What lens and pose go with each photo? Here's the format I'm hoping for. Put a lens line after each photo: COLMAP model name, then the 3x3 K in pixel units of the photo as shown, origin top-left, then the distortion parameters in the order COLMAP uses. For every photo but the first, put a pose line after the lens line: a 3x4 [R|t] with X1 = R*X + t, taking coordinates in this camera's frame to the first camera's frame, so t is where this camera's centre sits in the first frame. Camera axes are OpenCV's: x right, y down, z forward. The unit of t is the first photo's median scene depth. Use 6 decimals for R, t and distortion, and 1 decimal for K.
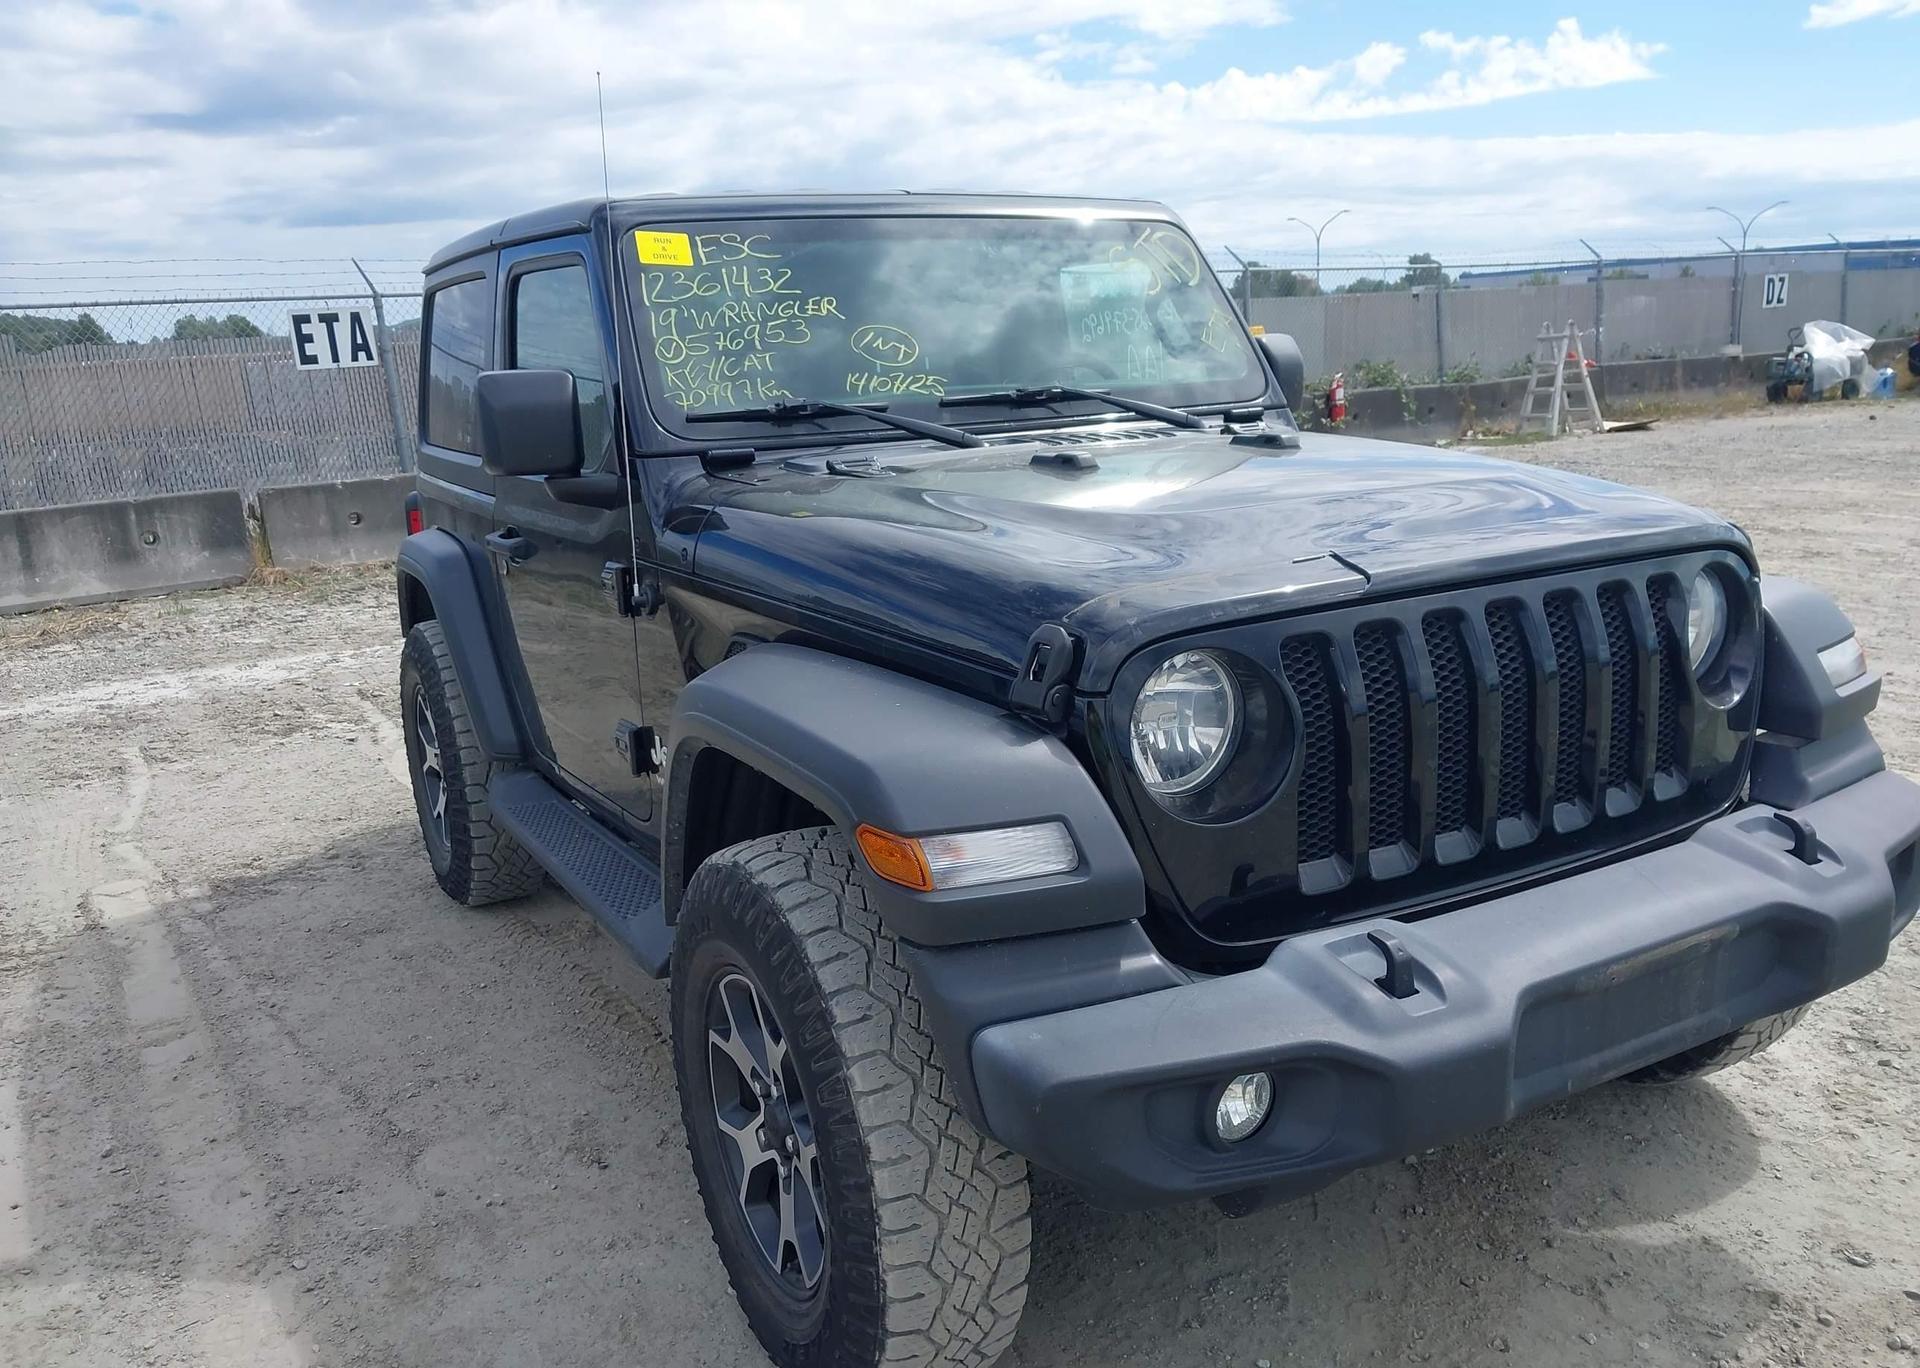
lens RADIAL K [[1556.8, 0, 972.2], [0, 1556.8, 685.1], [0, 0, 1]] dist [0.007650, -0.010354]
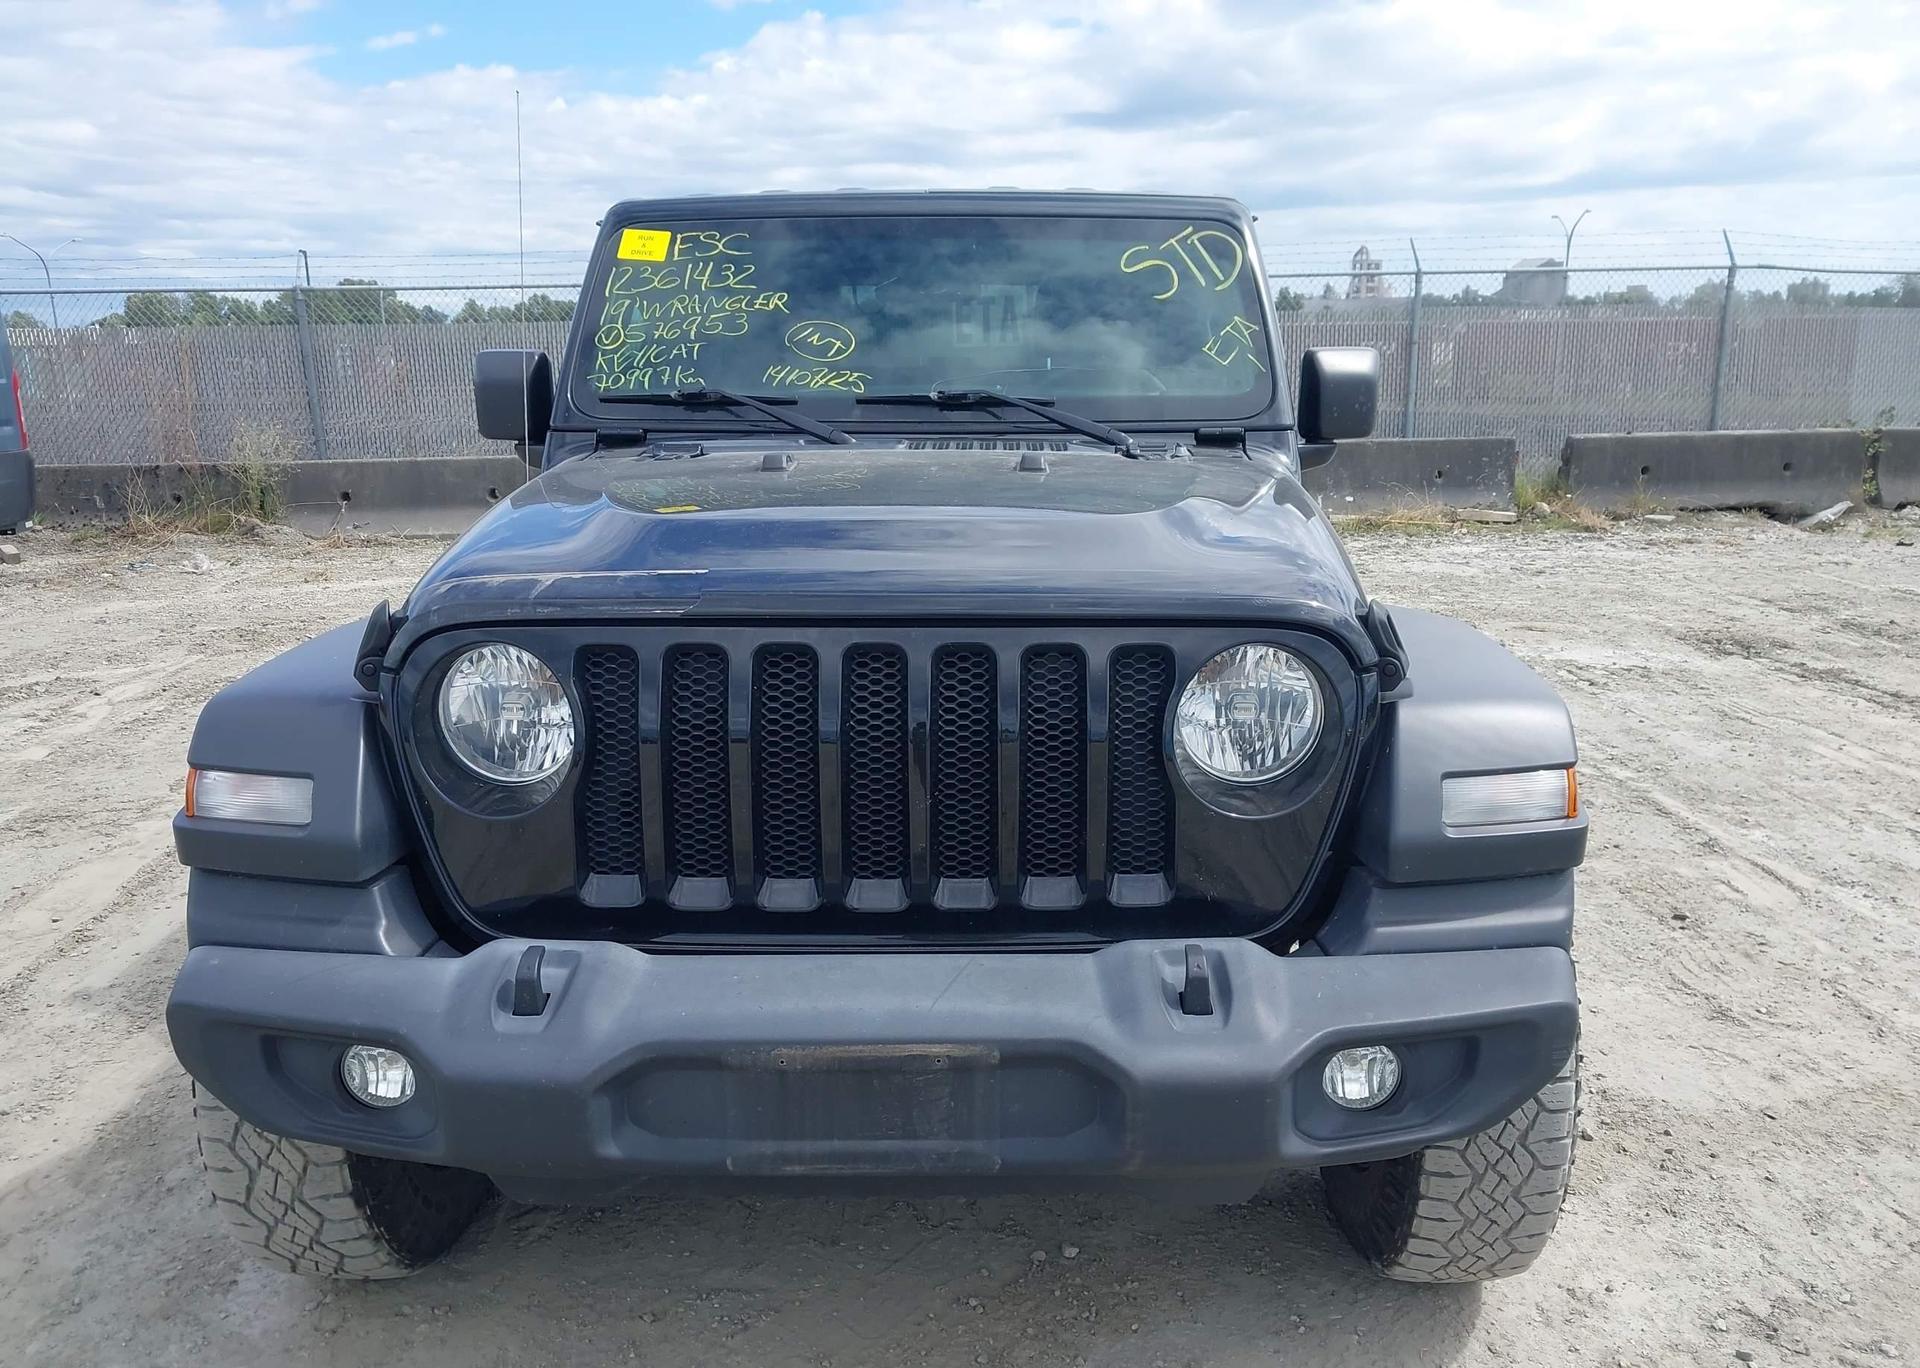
lens RADIAL K [[1556.8, 0, 980.1], [0, 1556.8, 672.7], [0, 0, 1]] dist [0.007650, -0.010354]
pose [[0.860093, 0.144115, -0.489358, 0.592947], [-0.144025, 0.988841, 0.038075, -0.056560], [0.489385, 0.037732, 0.871251, 0.163936]]
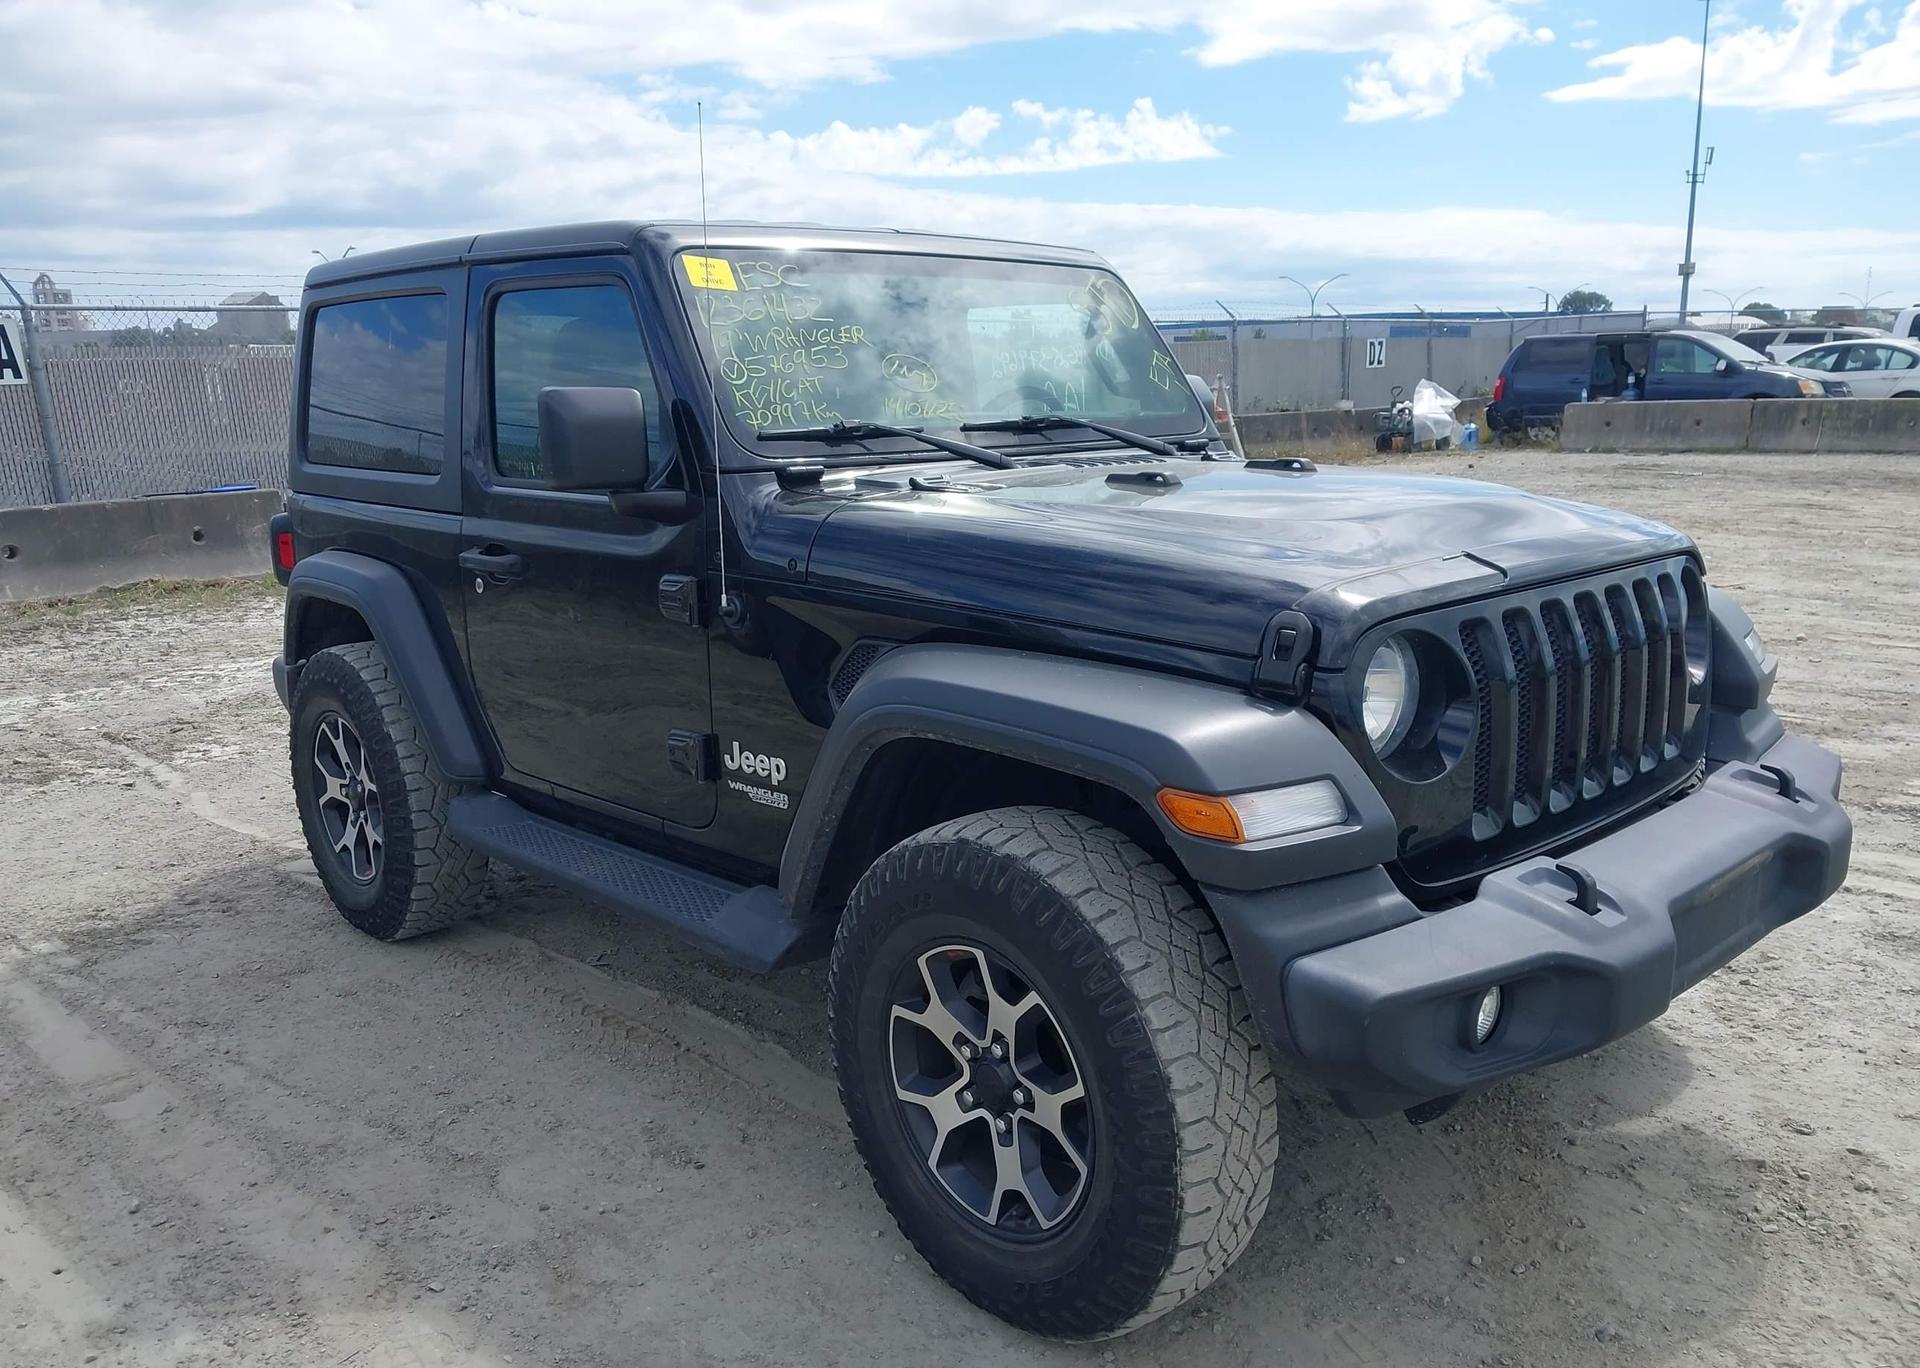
lens RADIAL K [[1556.8, 0, 972.2], [0, 1556.8, 671.0], [0, 0, 1]] dist [0.007650, -0.010354]
pose [[0.968961, -0.018191, 0.246545, -0.289883], [0.026891, 0.999127, -0.031966, 0.022065], [-0.245748, 0.037603, 0.968604, -0.037479]]
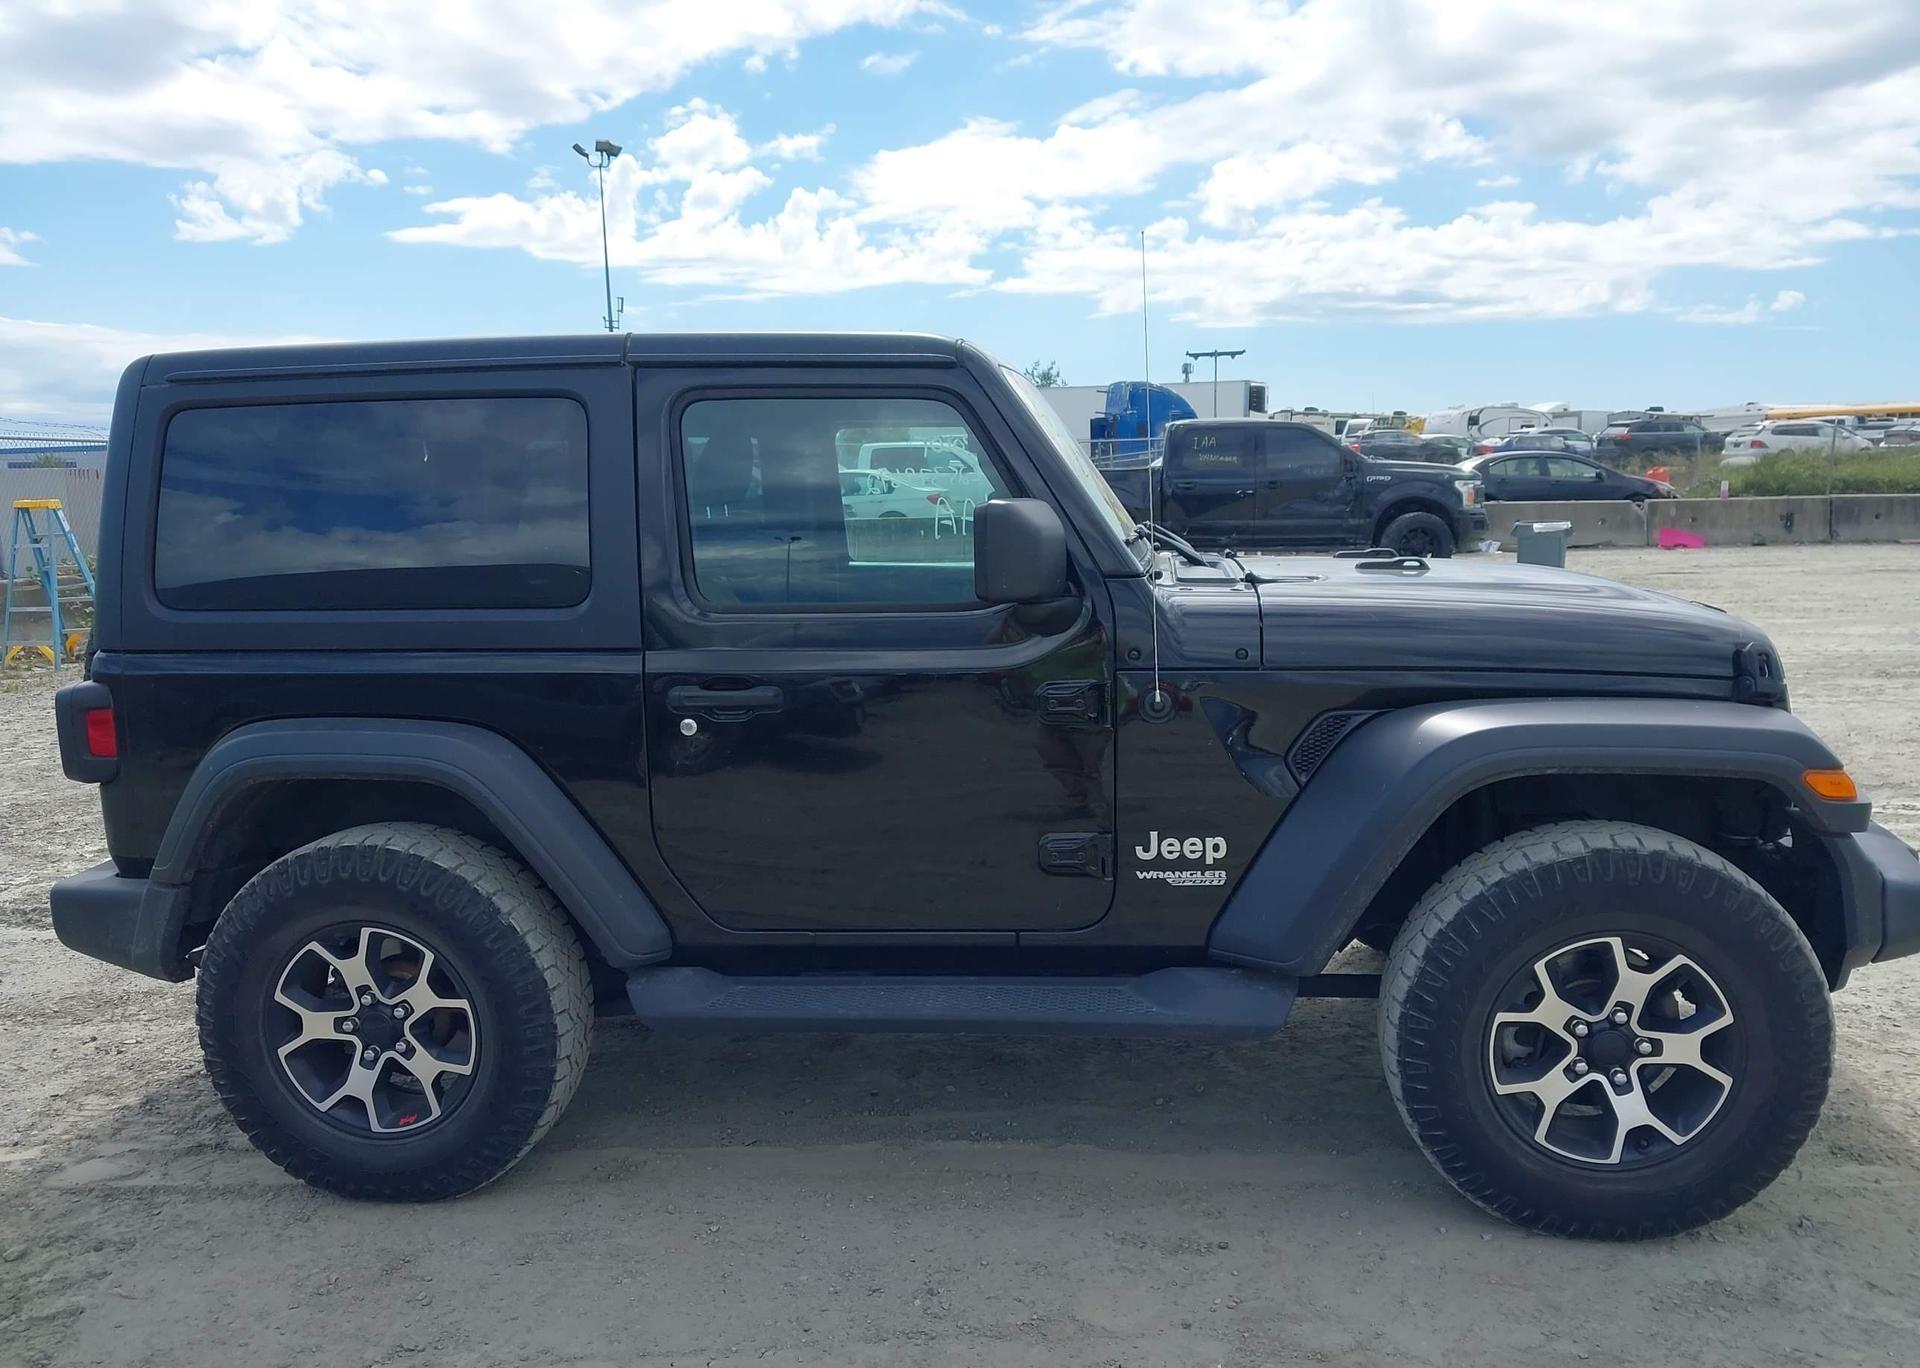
lens RADIAL K [[1556.8, 0, 899.6], [0, 1556.8, 693.6], [0, 0, 1]] dist [0.007650, -0.010354]
pose [[0.580903, -0.080792, 0.809953, -1.098165], [0.172566, 0.984667, -0.025546, -0.059570], [-0.795470, 0.154610, 0.585938, 0.477865]]
